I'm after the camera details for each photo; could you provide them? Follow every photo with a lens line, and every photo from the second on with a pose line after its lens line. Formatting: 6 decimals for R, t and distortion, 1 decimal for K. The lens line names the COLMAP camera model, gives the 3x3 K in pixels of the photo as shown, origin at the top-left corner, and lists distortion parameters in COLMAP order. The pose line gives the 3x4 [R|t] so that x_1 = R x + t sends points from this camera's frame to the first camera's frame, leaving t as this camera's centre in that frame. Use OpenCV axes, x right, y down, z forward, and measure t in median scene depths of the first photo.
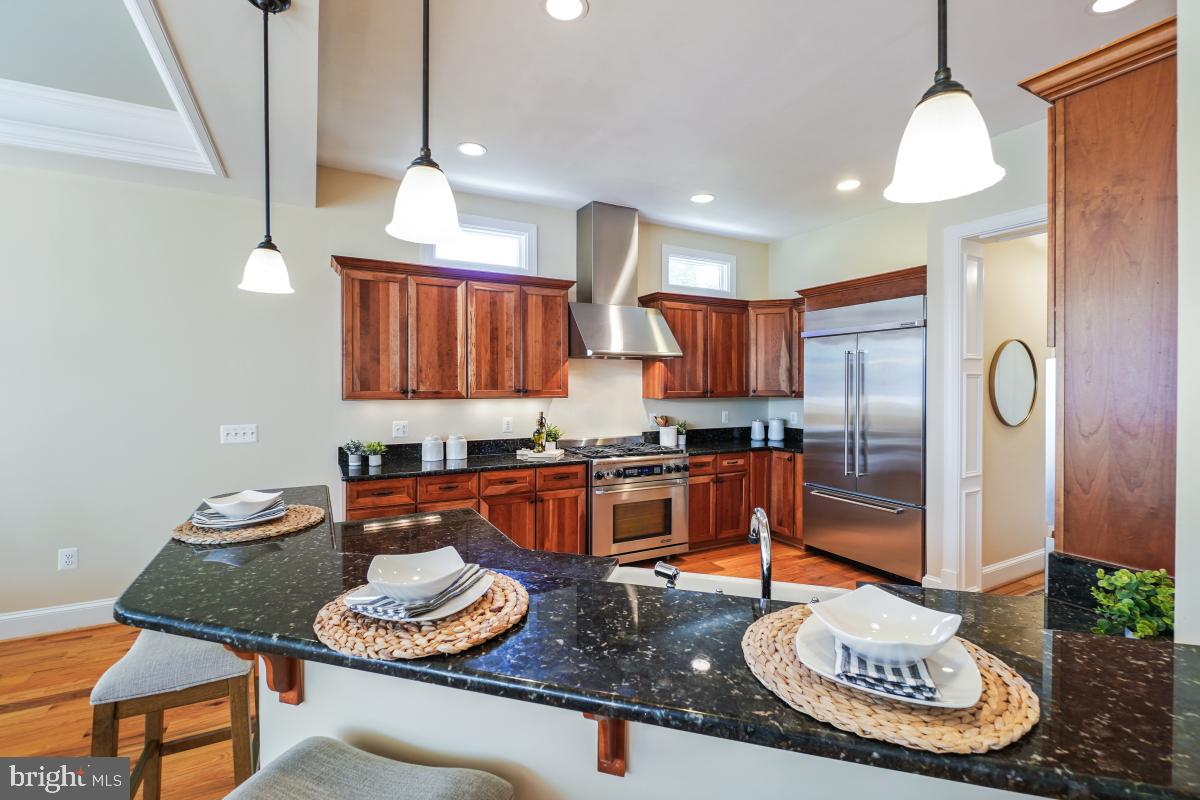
lens RADIAL K [[538.0, 0, 595.2], [0, 538.0, 388.1], [0, 0, 1]] dist [0.000320, 0.000474]
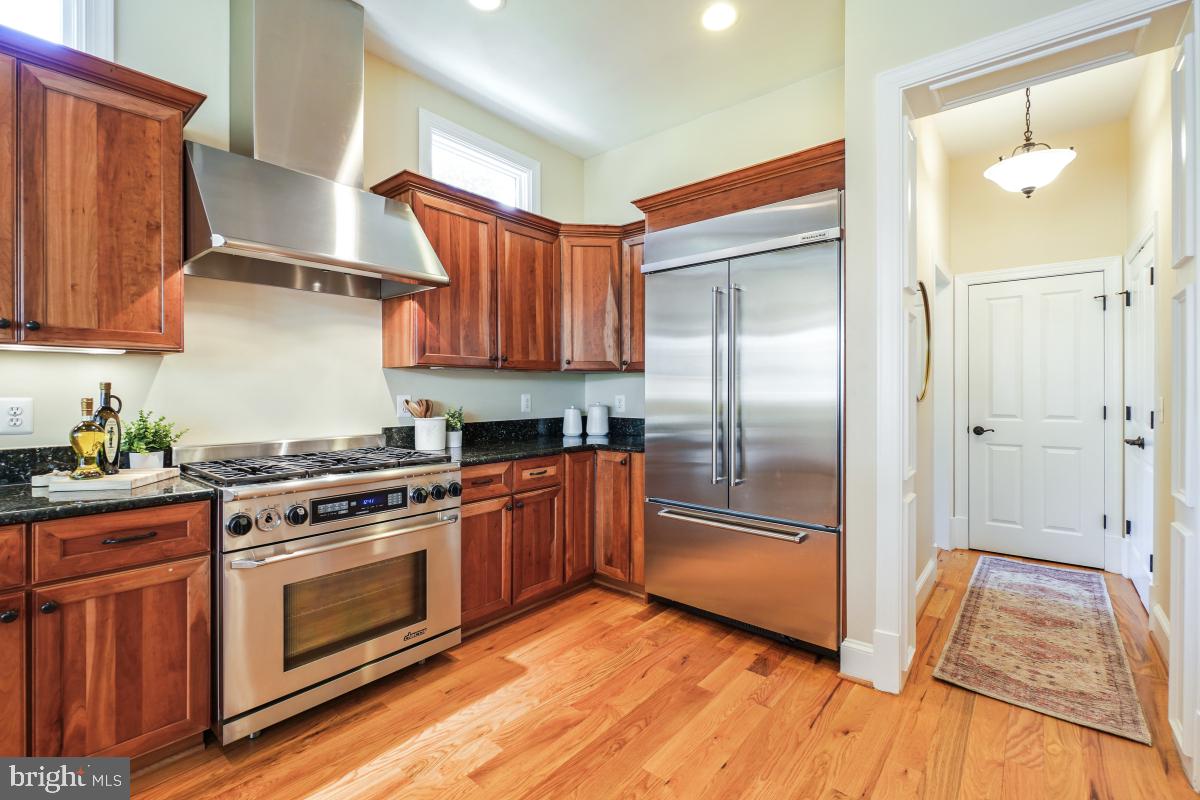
lens RADIAL K [[538.0, 0, 601.8], [0, 538.0, 395.6], [0, 0, 1]] dist [0.000320, 0.000474]
pose [[0.927539, -0.005356, 0.373688, 0.094882], [0.004011, 0.999982, 0.004378, 0.048347], [-0.373705, -0.002562, 0.927544, 0.408749]]
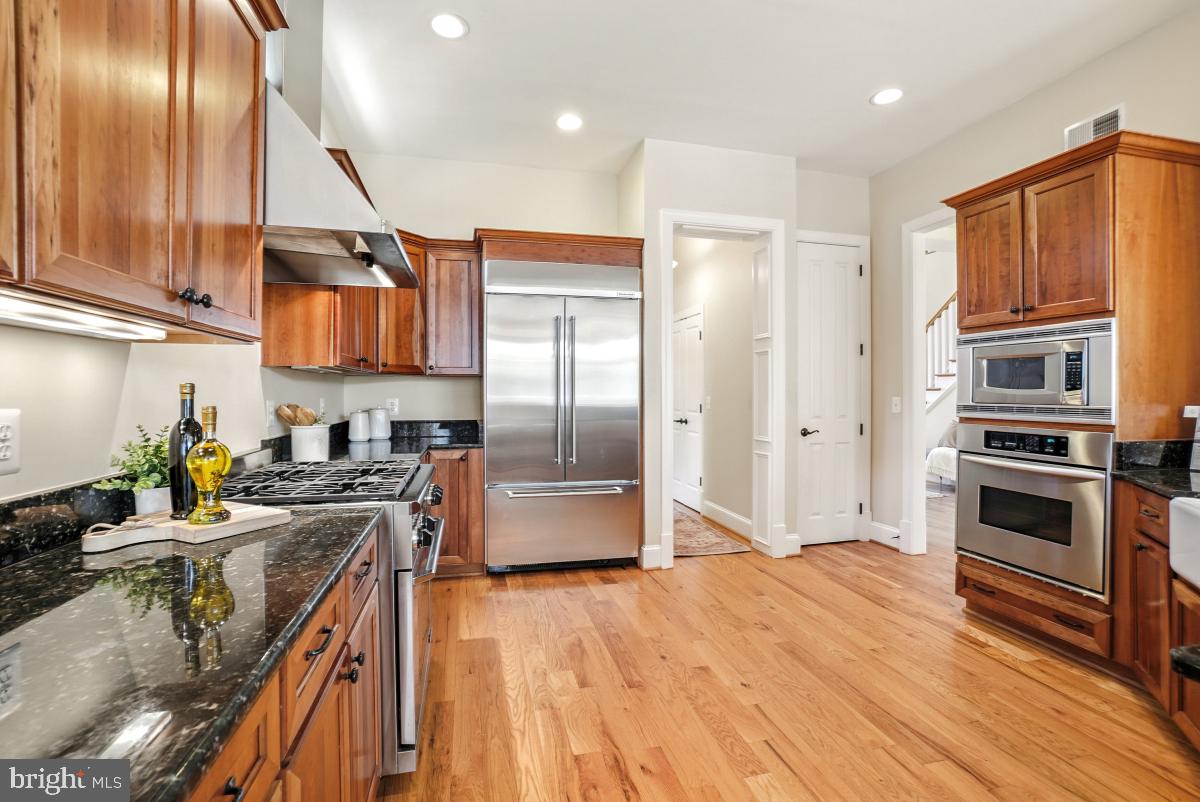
lens RADIAL K [[538.0, 0, 628.2], [0, 538.0, 402.4], [0, 0, 1]] dist [0.000320, 0.000474]
pose [[0.224294, -0.019156, 0.974333, -0.292587], [0.004332, 0.999817, 0.018660, 0.044137], [-0.974512, 0.000035, 0.224336, 0.622594]]
